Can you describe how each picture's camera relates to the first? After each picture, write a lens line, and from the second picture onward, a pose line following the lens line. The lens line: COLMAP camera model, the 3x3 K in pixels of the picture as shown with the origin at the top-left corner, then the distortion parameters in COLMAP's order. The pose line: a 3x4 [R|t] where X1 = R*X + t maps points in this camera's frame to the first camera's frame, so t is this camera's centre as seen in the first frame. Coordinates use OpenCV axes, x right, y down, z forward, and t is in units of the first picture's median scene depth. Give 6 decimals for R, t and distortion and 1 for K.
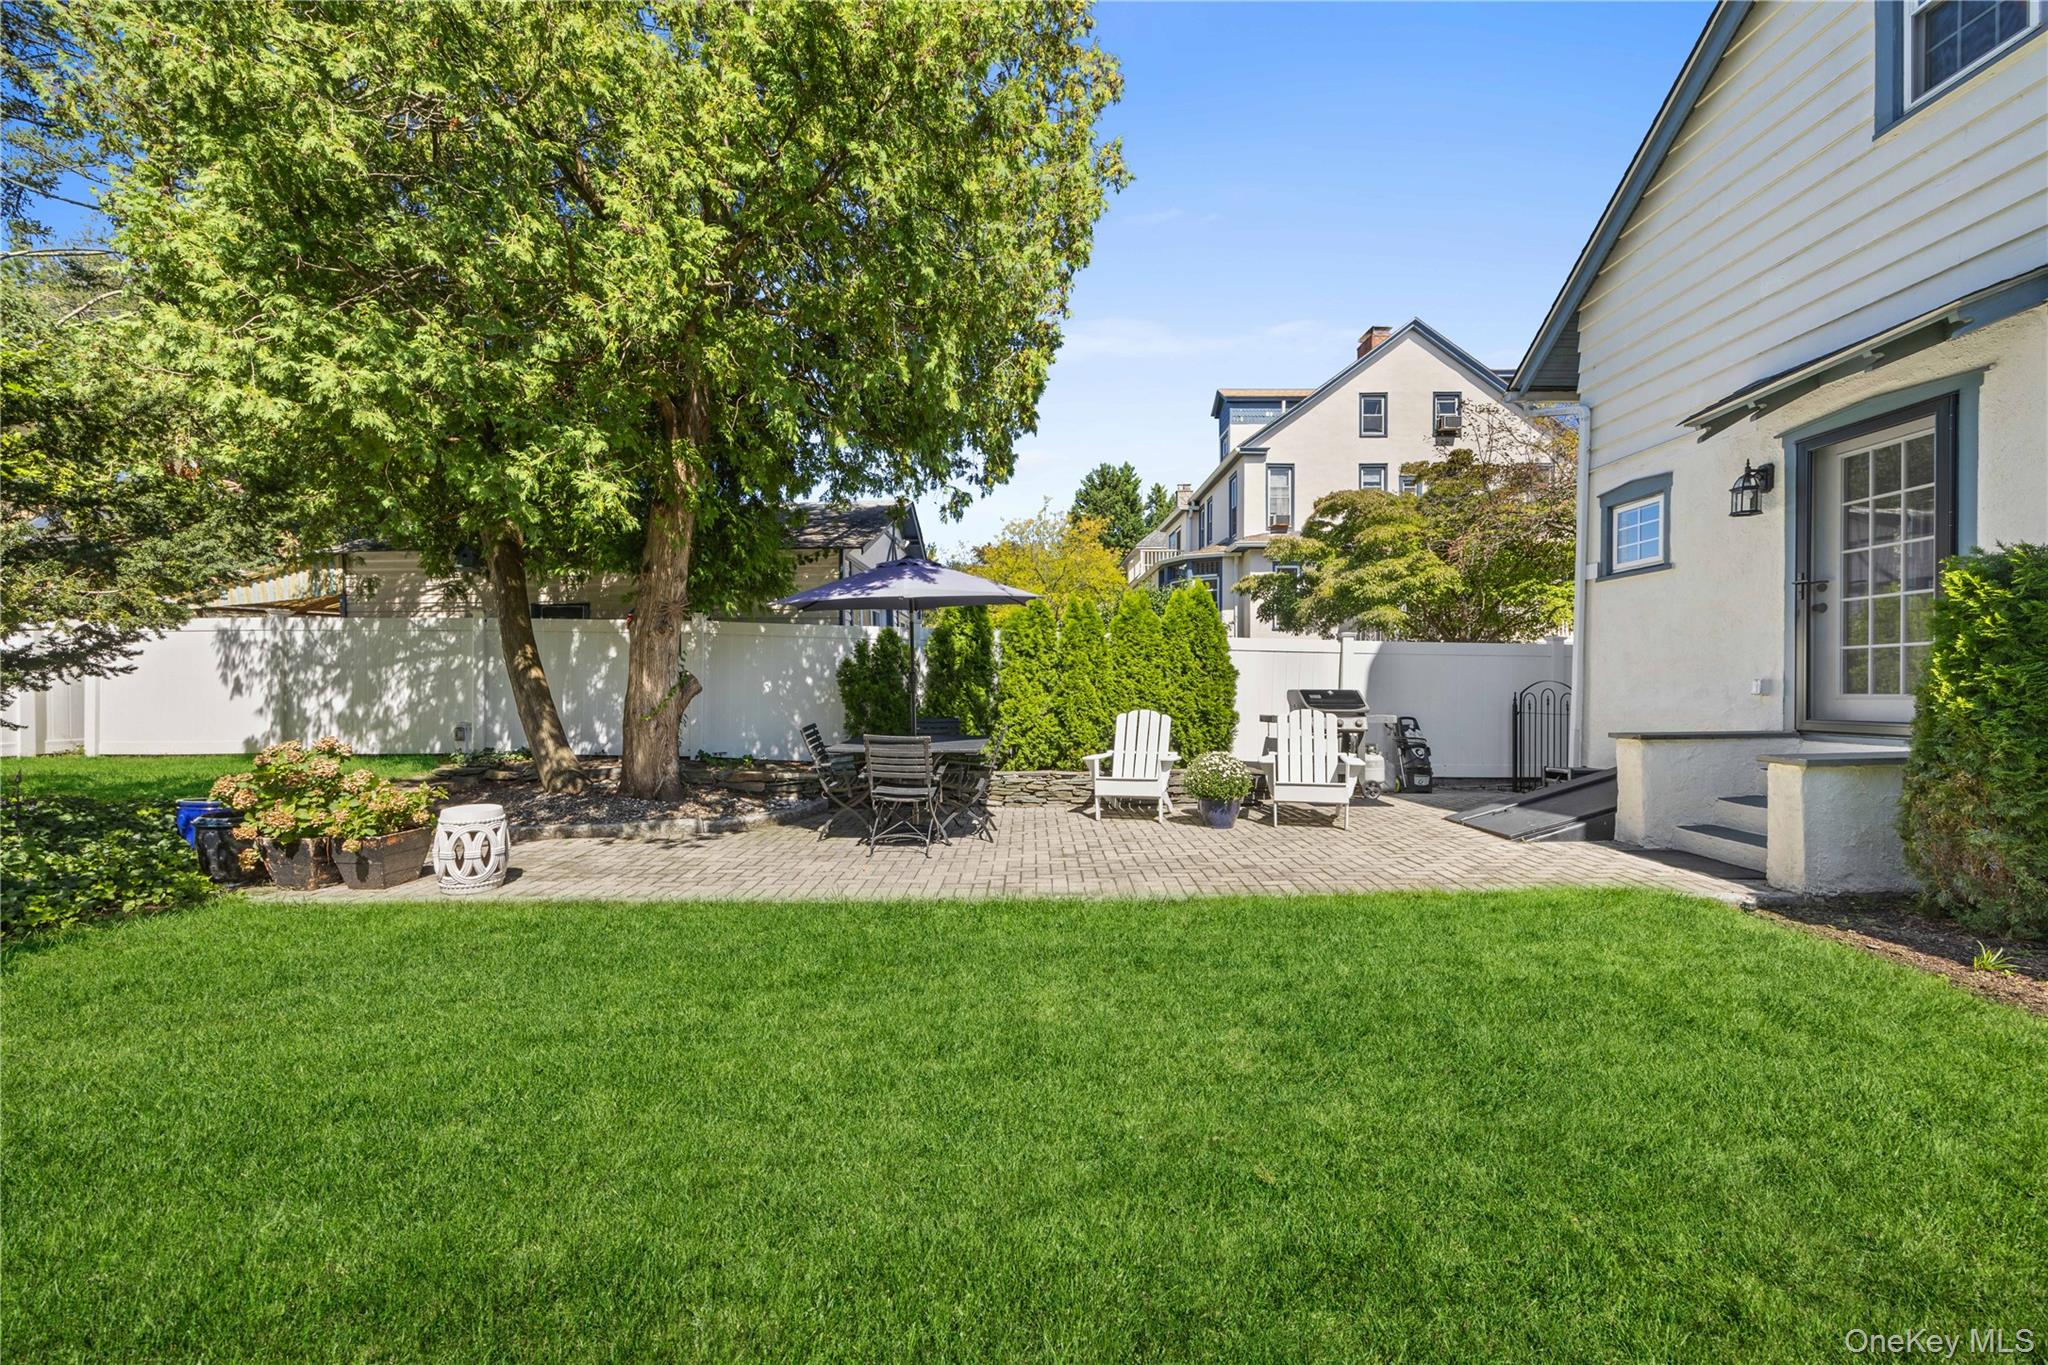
lens RADIAL K [[798.5, 0, 1012.1], [0, 798.5, 691.4], [0, 0, 1]] dist [0.001449, -0.000164]
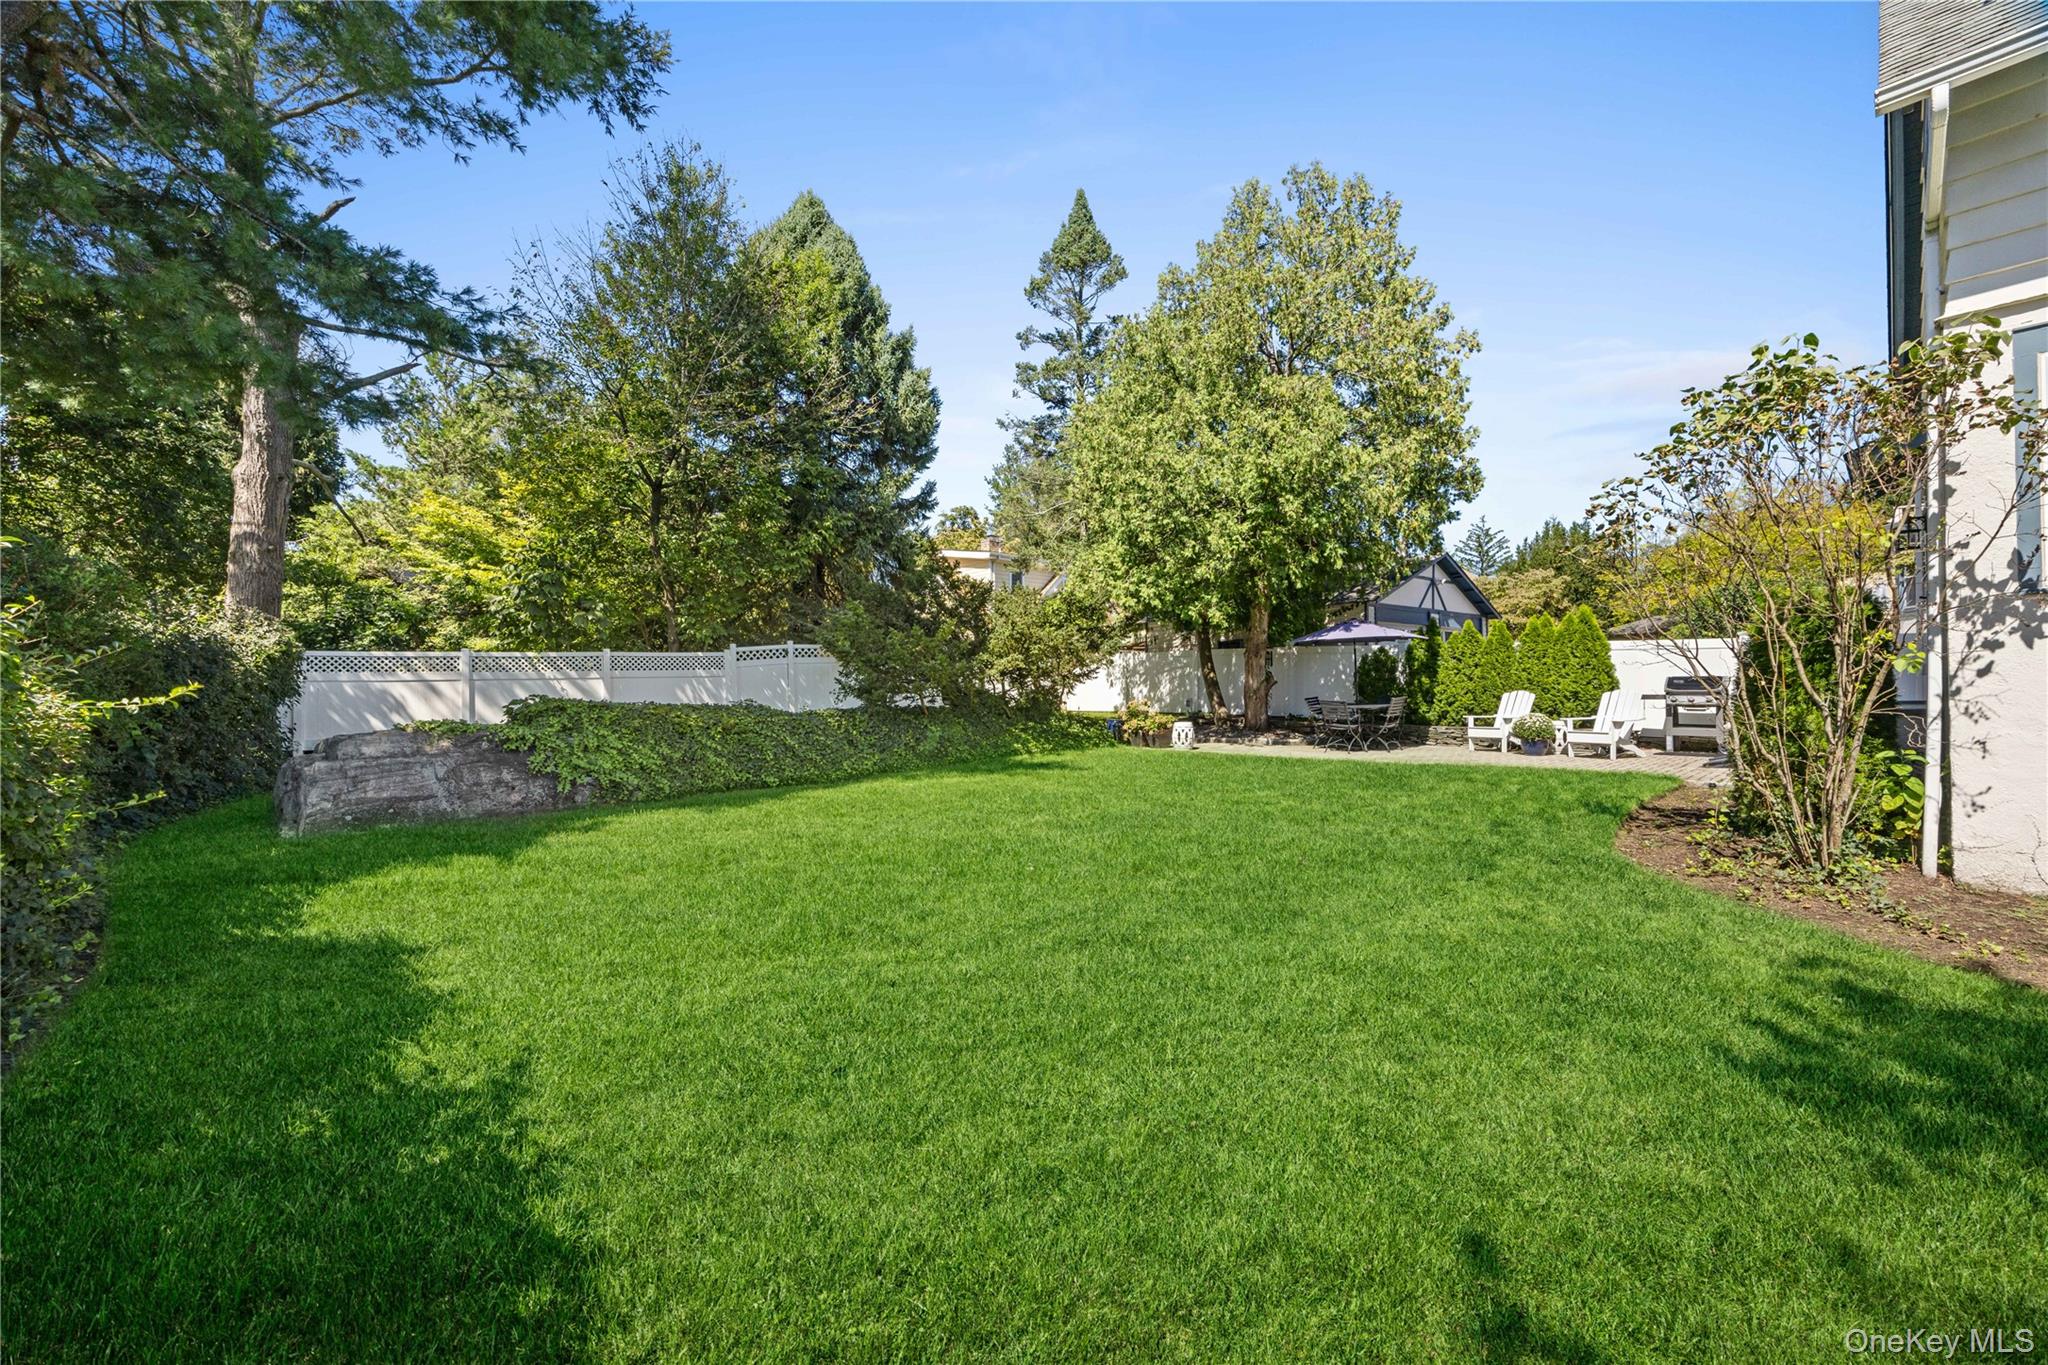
lens RADIAL K [[798.5, 0, 1023.8], [0, 798.5, 686.2], [0, 0, 1]] dist [0.001449, -0.000164]
pose [[0.666850, -0.010918, -0.745112, 0.759647], [0.008222, 0.999940, -0.007294, 0.019675], [0.745147, -0.001262, 0.666899, -0.943309]]
